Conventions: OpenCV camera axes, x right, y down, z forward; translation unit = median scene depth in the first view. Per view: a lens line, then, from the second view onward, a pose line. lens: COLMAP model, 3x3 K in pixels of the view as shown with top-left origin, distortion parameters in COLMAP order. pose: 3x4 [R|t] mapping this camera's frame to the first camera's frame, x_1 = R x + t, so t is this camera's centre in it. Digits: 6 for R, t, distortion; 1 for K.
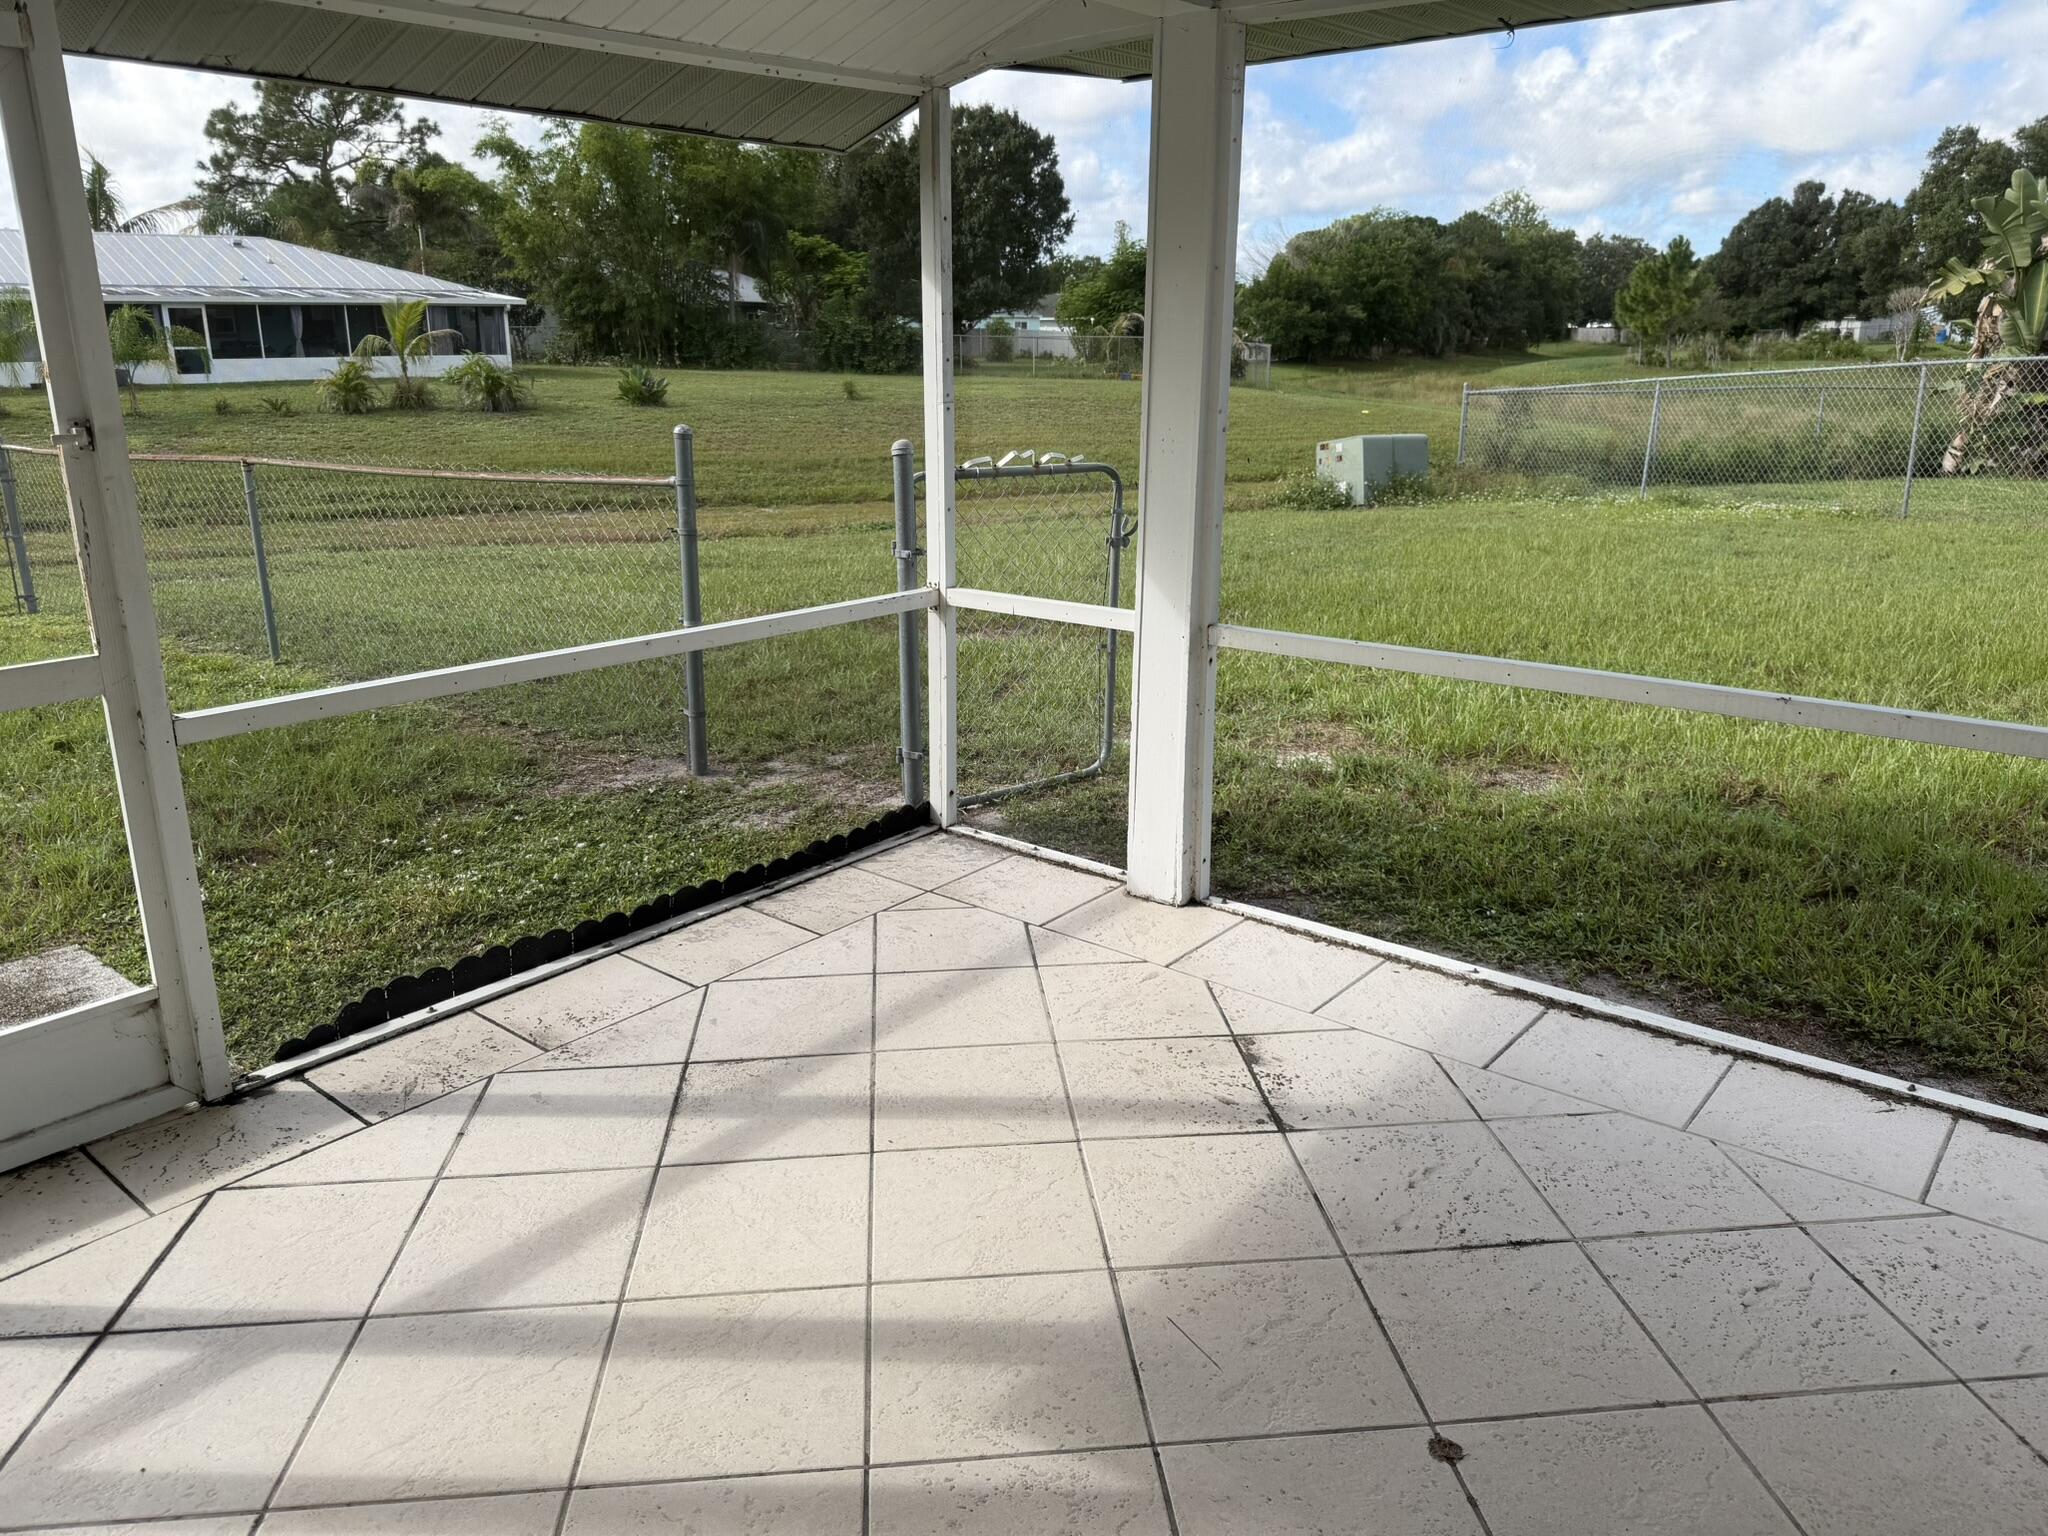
lens RADIAL K [[1441.7, 0, 1015.1], [0, 1441.7, 749.5], [0, 0, 1]] dist [0.048352, -0.065451]
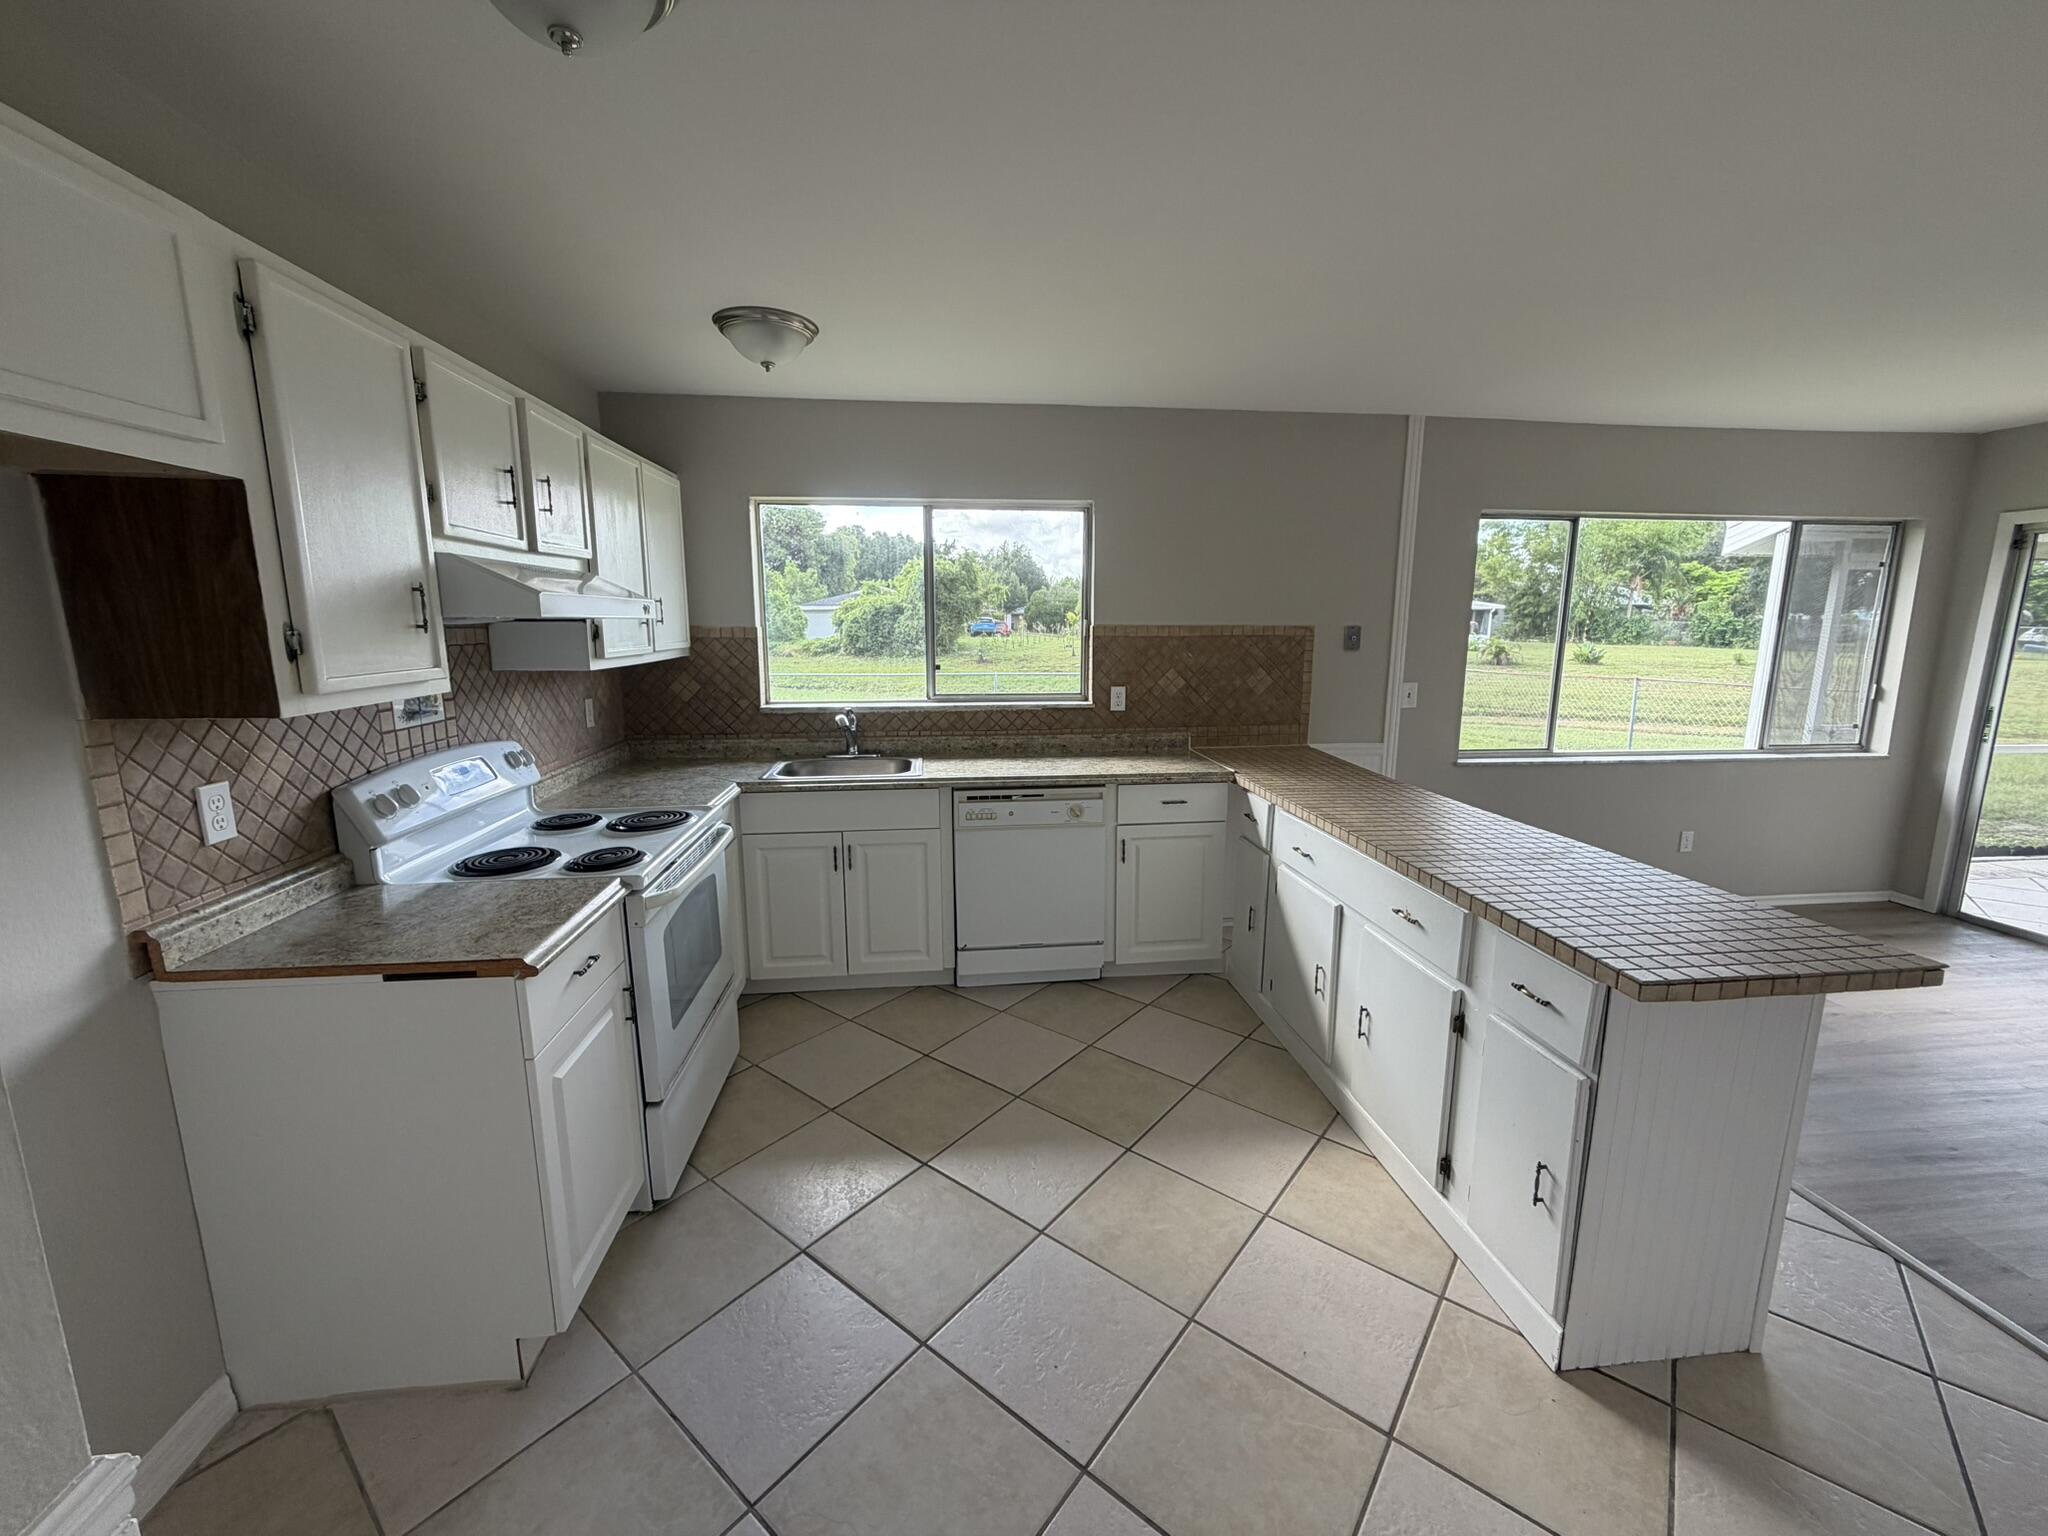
lens RADIAL K [[818.8, 0, 1022.3], [0, 818.8, 764.3], [0, 0, 1]] dist [0.000352, 0.000119]
pose [[0.725775, 0.122432, -0.676950, -0.080159], [-0.193823, 0.980564, -0.030460, 0.047554], [0.660063, 0.153315, 0.735398, -0.175014]]
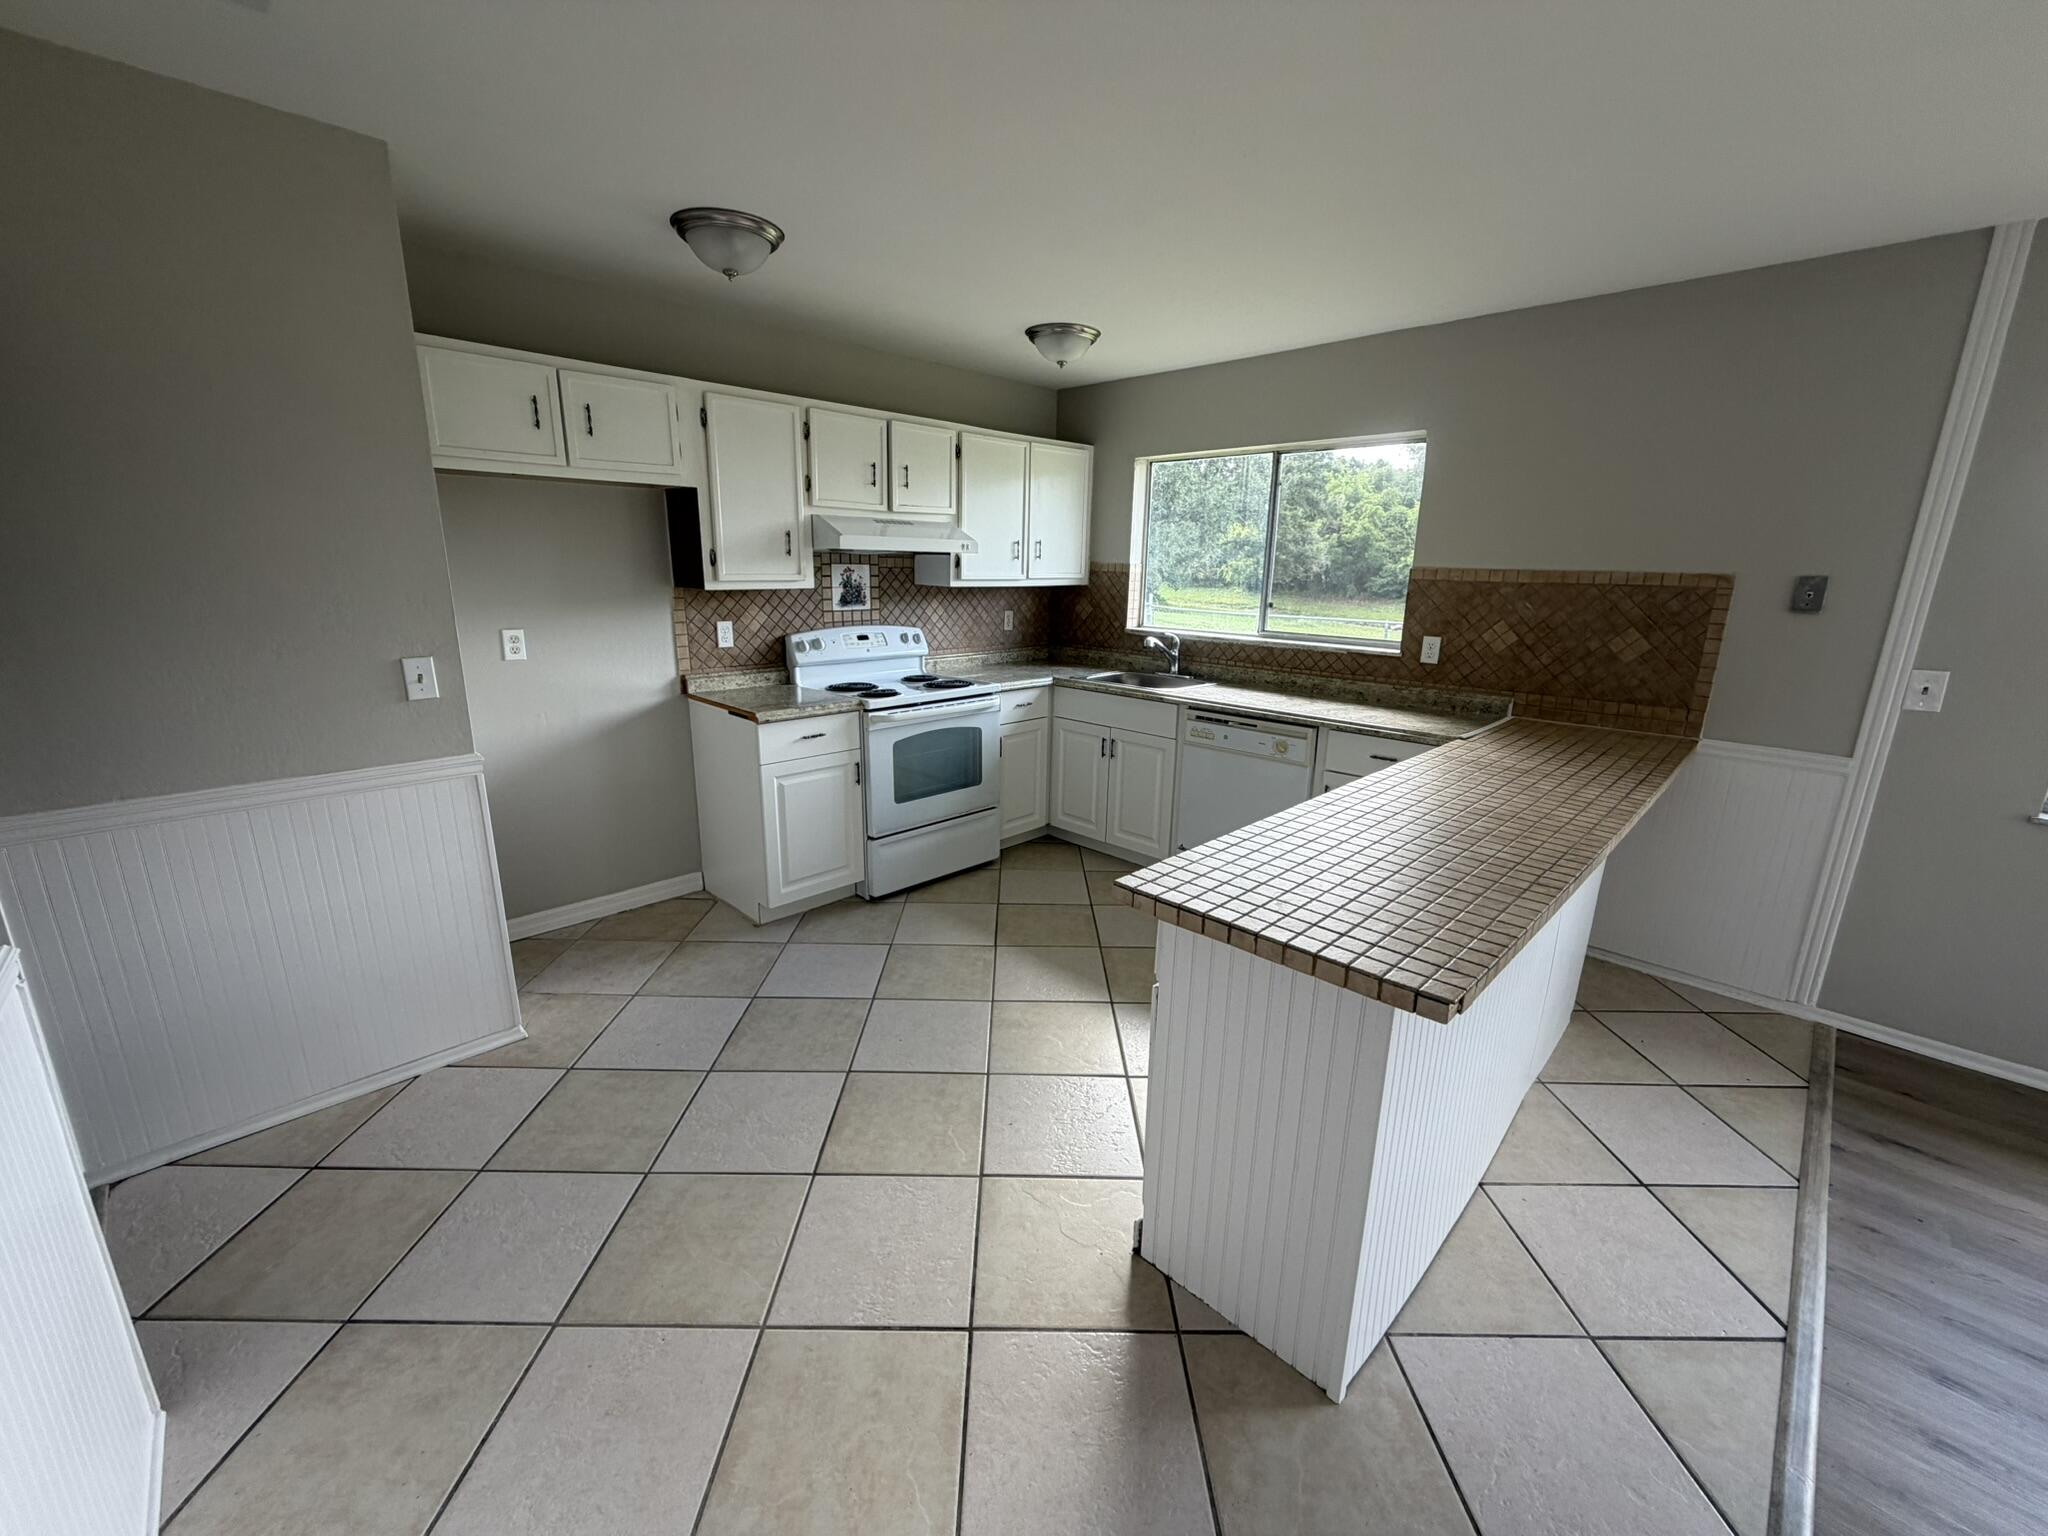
lens RADIAL K [[818.8, 0, 1024.6], [0, 818.8, 764.4], [0, 0, 1]] dist [0.000352, 0.000119]
pose [[-0.079935, 0.240428, -0.967370, -0.035592], [-0.295628, 0.921094, 0.253355, 0.033140], [0.951953, 0.306234, -0.002551, -0.121922]]
